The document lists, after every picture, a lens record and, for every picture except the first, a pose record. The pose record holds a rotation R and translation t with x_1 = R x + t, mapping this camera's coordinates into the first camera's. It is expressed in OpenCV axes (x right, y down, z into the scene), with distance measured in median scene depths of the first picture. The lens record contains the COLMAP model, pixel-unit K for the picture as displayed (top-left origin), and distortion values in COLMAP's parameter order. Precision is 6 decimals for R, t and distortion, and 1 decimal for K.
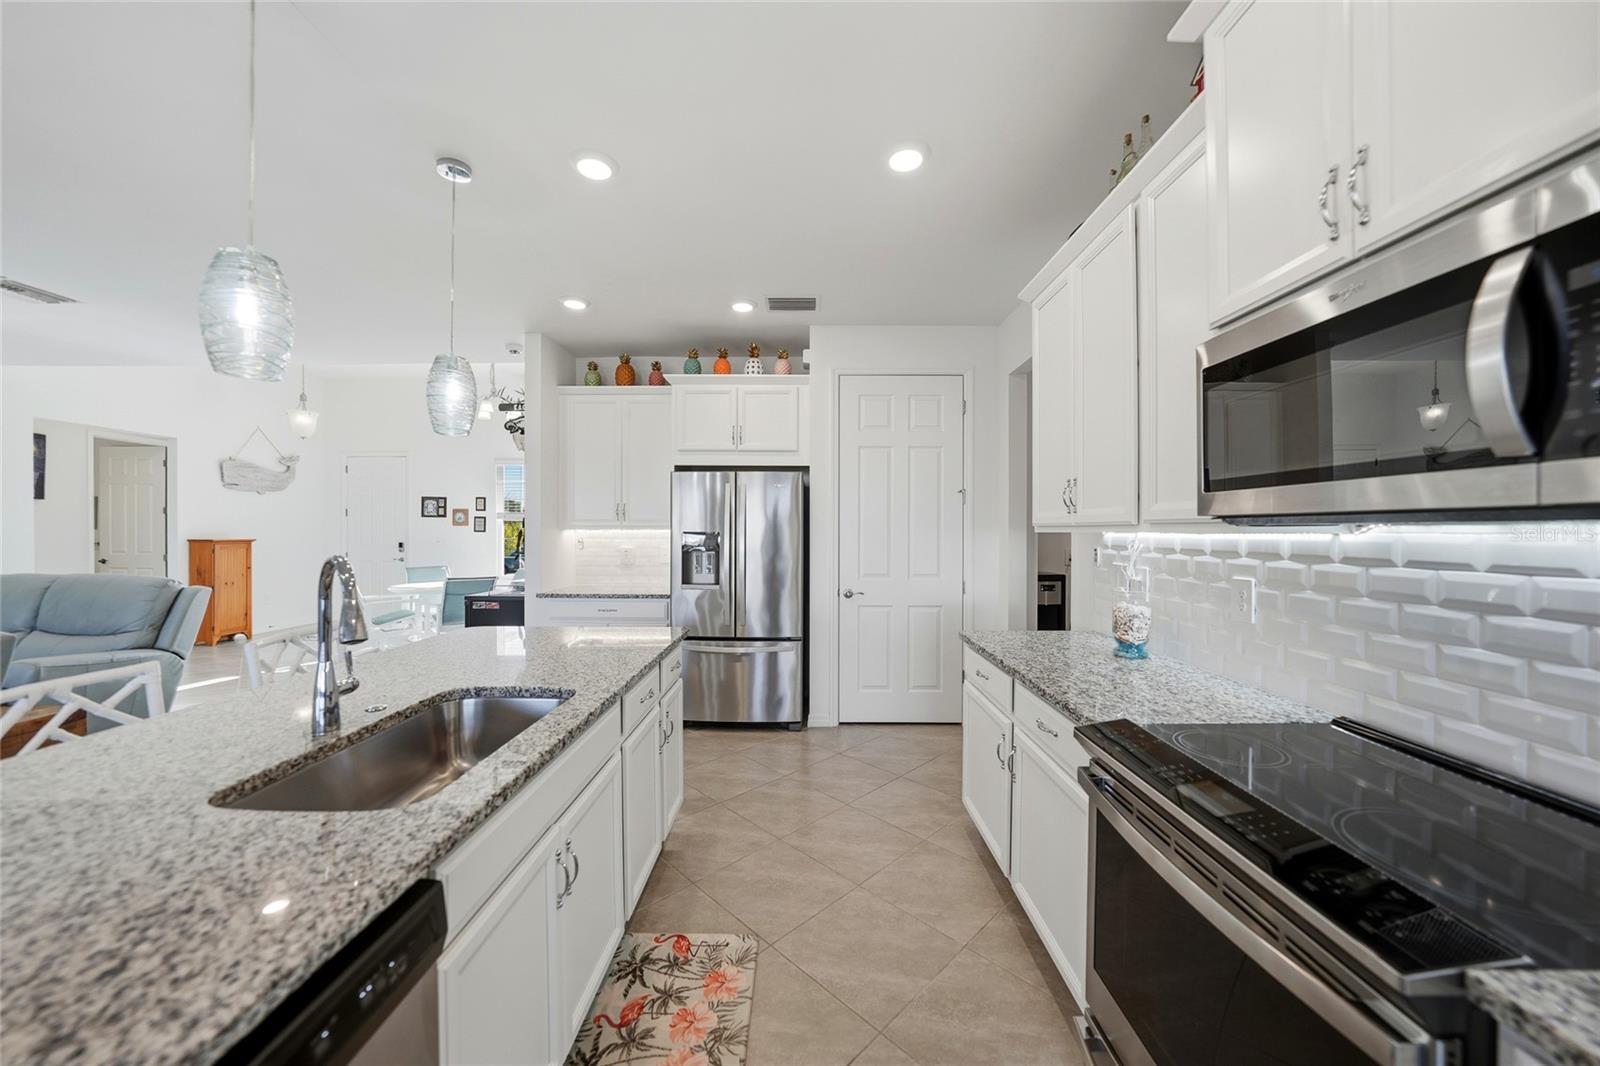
lens RADIAL K [[561.7, 0, 791.3], [0, 561.7, 534.3], [0, 0, 1]] dist [-0.015538, 0.003003]
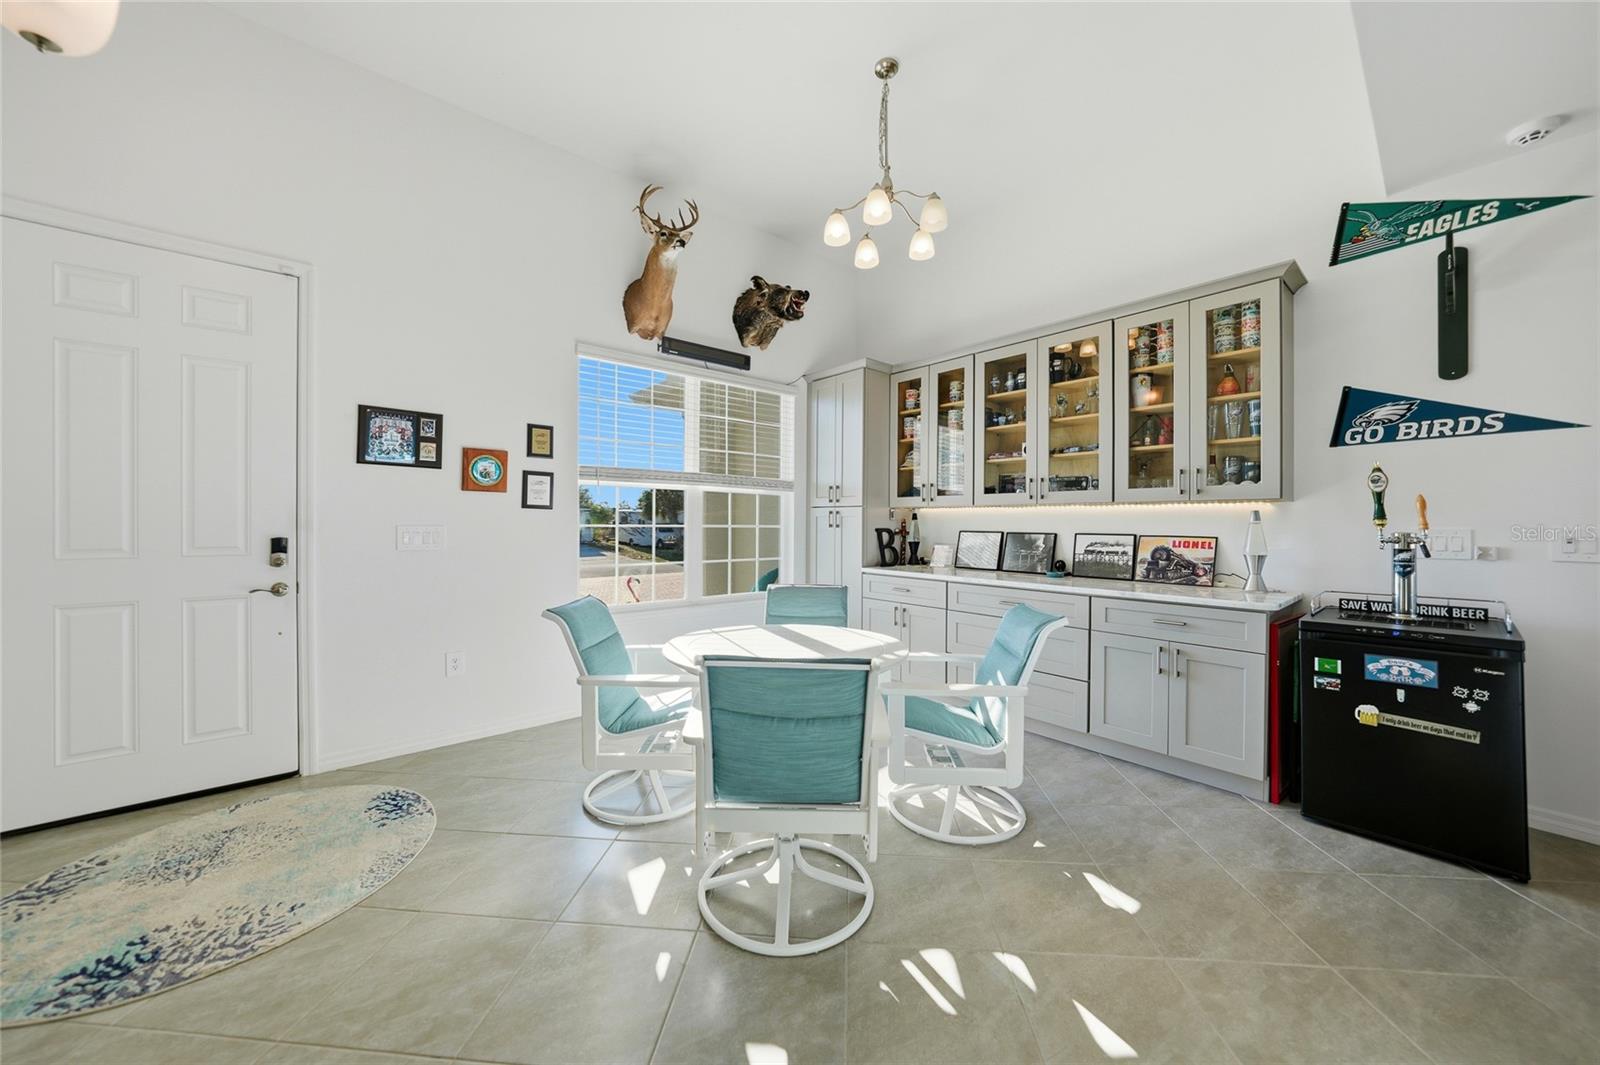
lens RADIAL K [[561.7, 0, 799.1], [0, 561.7, 526.7], [0, 0, 1]] dist [-0.015538, 0.003003]
pose [[0.750082, -0.008554, 0.661289, -0.688185], [0.001239, 0.999933, 0.011529, 0.004962], [-0.661343, -0.007829, 0.750042, 0.559576]]
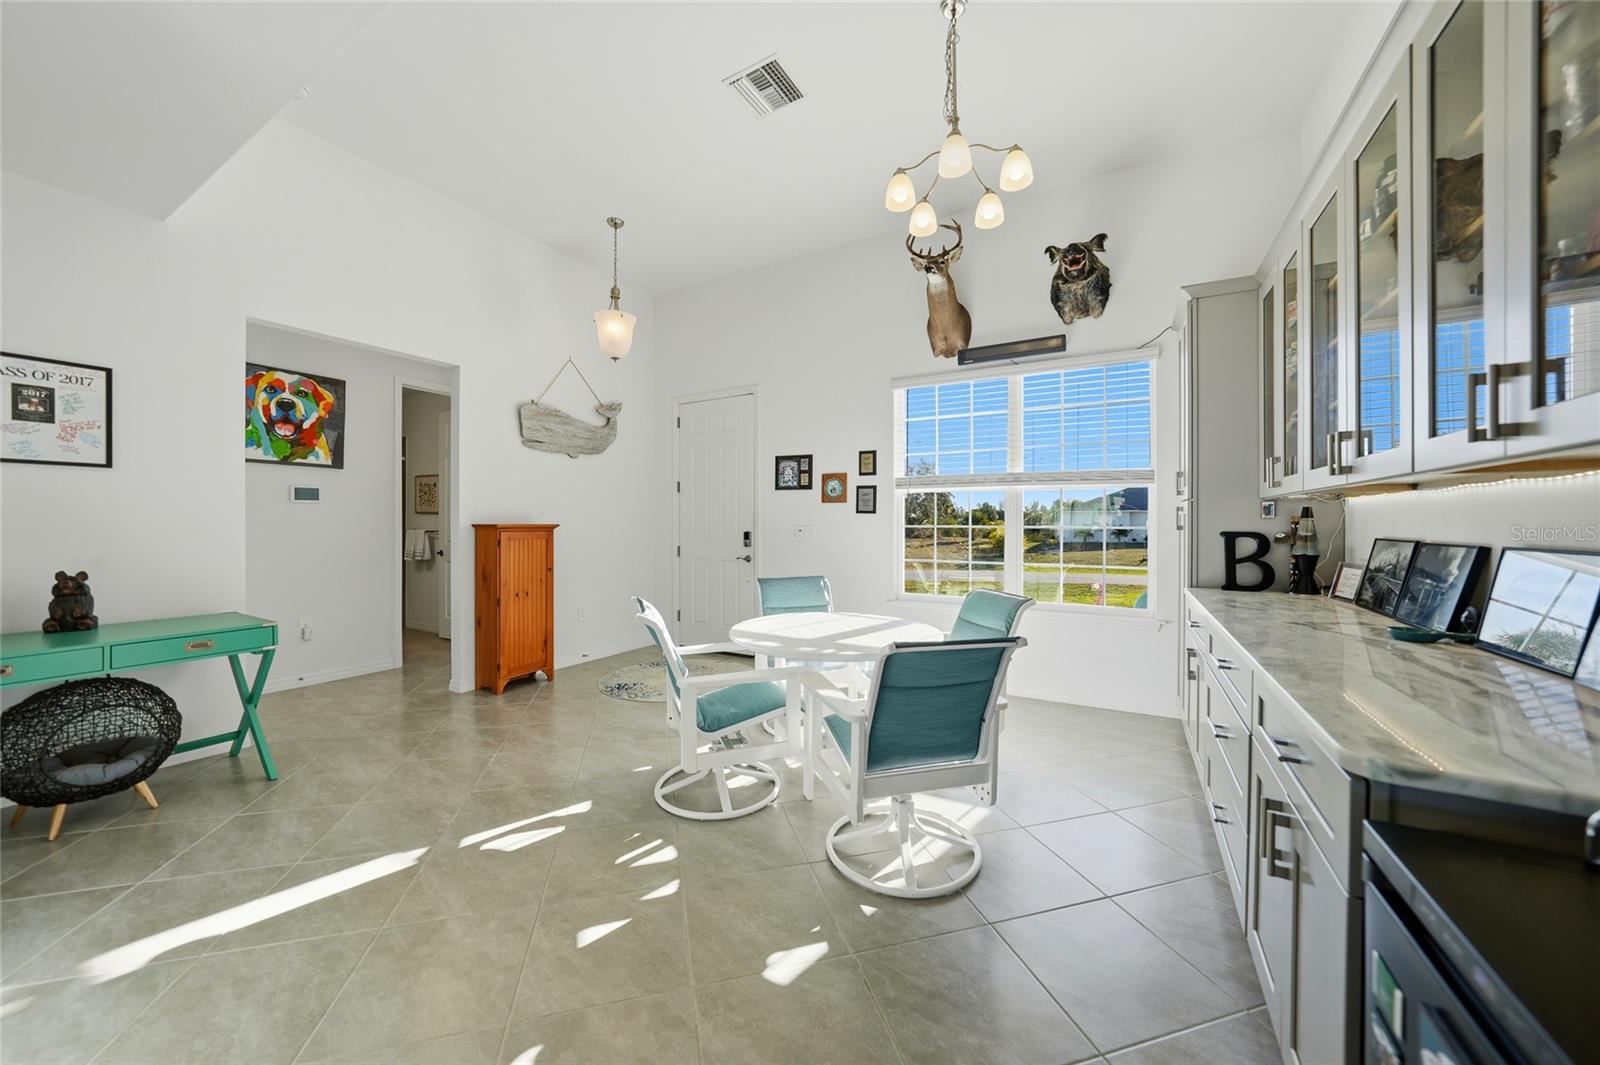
lens RADIAL K [[561.7, 0, 801.8], [0, 561.7, 526.7], [0, 0, 1]] dist [-0.015538, 0.003003]
pose [[0.879626, -0.000095, -0.475666, -0.347297], [-0.001039, 0.999997, -0.002122, 0.010519], [0.475665, 0.002361, 0.879623, 0.477422]]
